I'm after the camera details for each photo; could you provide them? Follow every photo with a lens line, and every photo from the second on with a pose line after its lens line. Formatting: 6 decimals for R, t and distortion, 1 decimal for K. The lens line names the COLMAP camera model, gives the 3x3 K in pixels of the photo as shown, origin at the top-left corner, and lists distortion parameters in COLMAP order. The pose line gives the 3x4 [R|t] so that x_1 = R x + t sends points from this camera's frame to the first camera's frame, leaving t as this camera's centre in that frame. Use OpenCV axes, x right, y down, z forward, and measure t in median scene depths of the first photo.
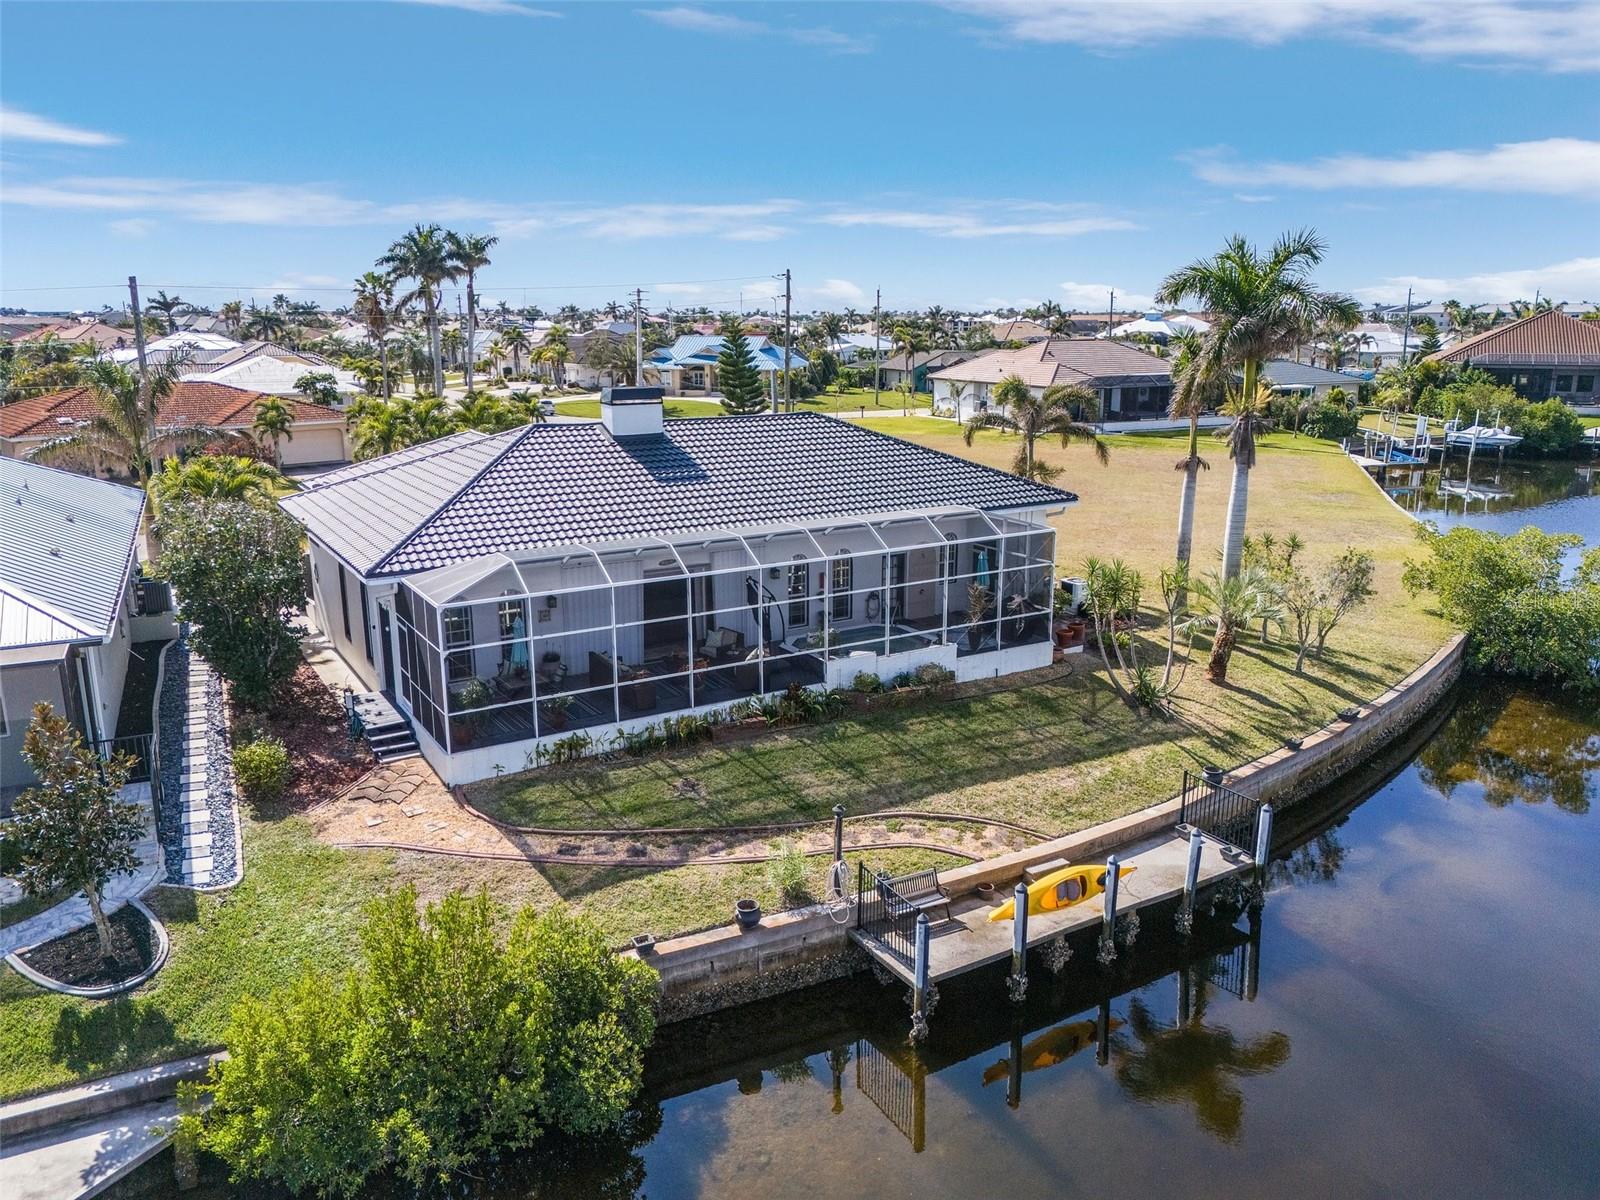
lens RADIAL K [[1175.2, 0, 800.0], [0, 1175.2, 600.0], [0, 0, 1]] dist [0.086351, -0.082682]
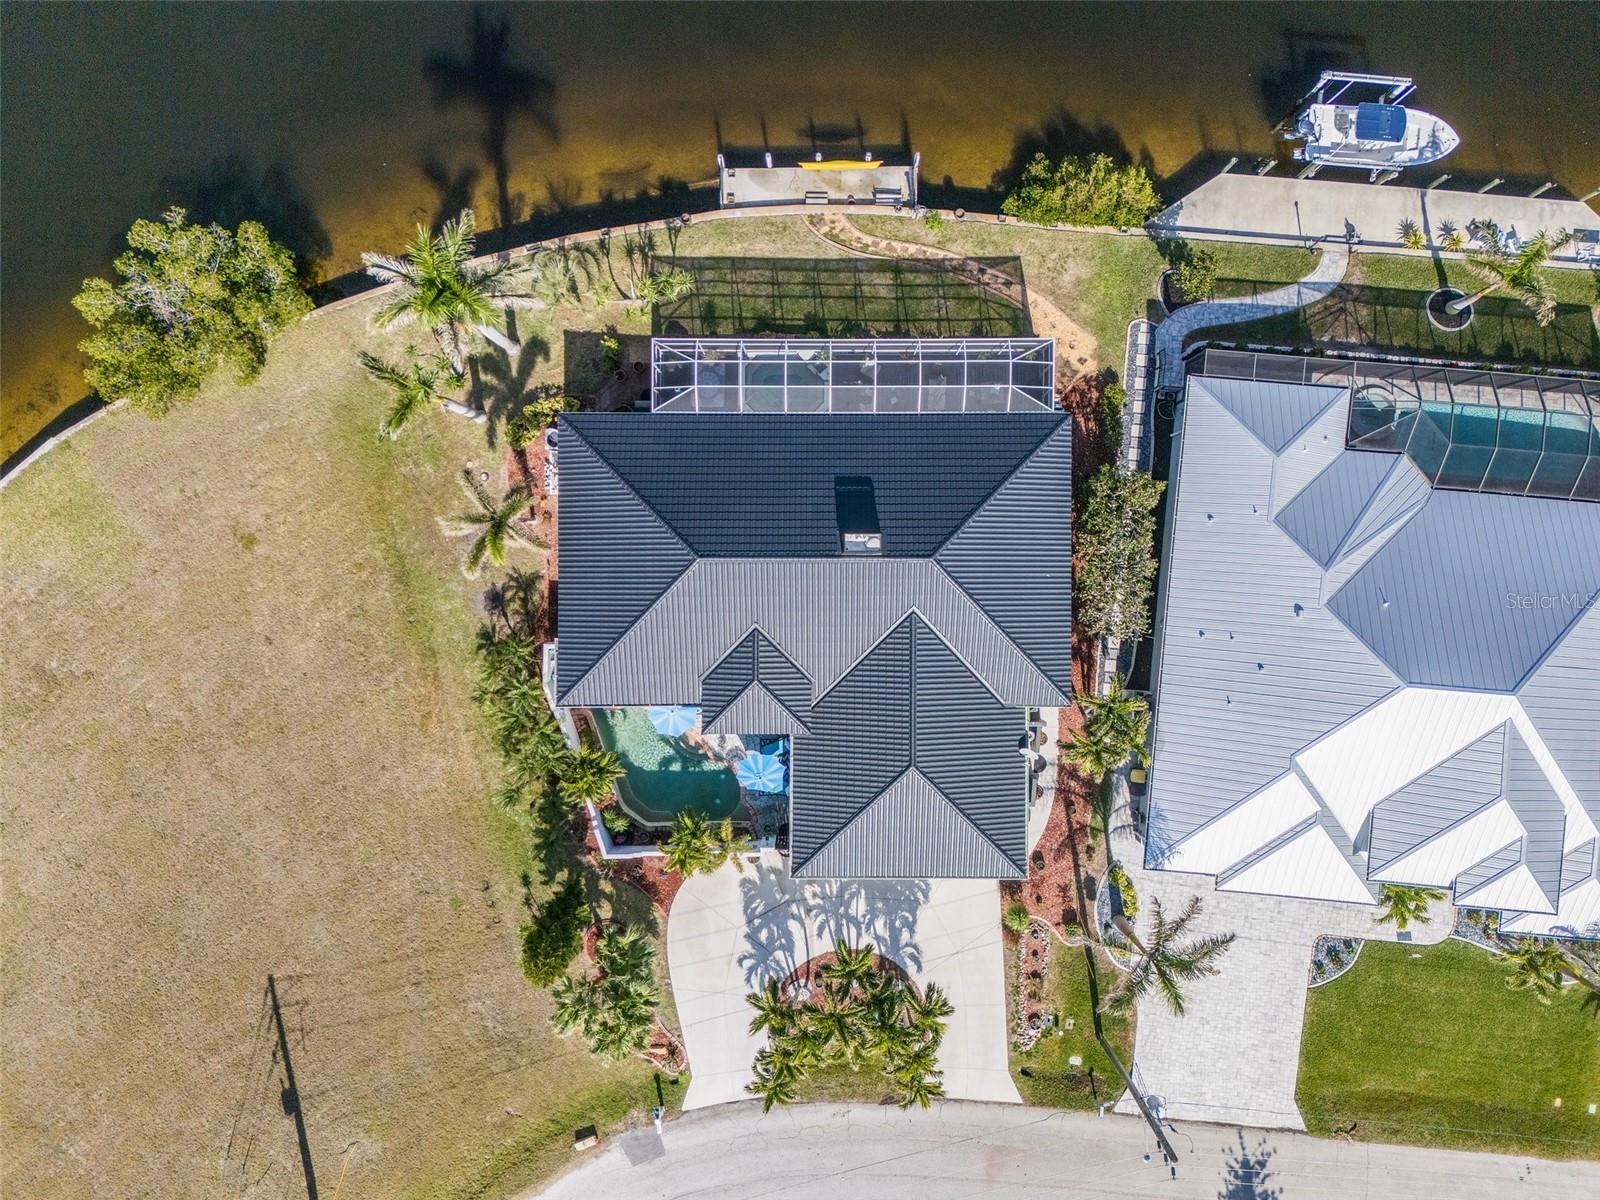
lens RADIAL K [[1175.2, 0, 800.0], [0, 1175.2, 600.0], [0, 0, 1]] dist [0.086351, -0.082682]
pose [[-0.857511, -0.514282, -0.013761, -0.114485], [0.112587, -0.213693, 0.970391, -1.956054], [-0.501995, 0.830572, 0.241146, 1.008214]]
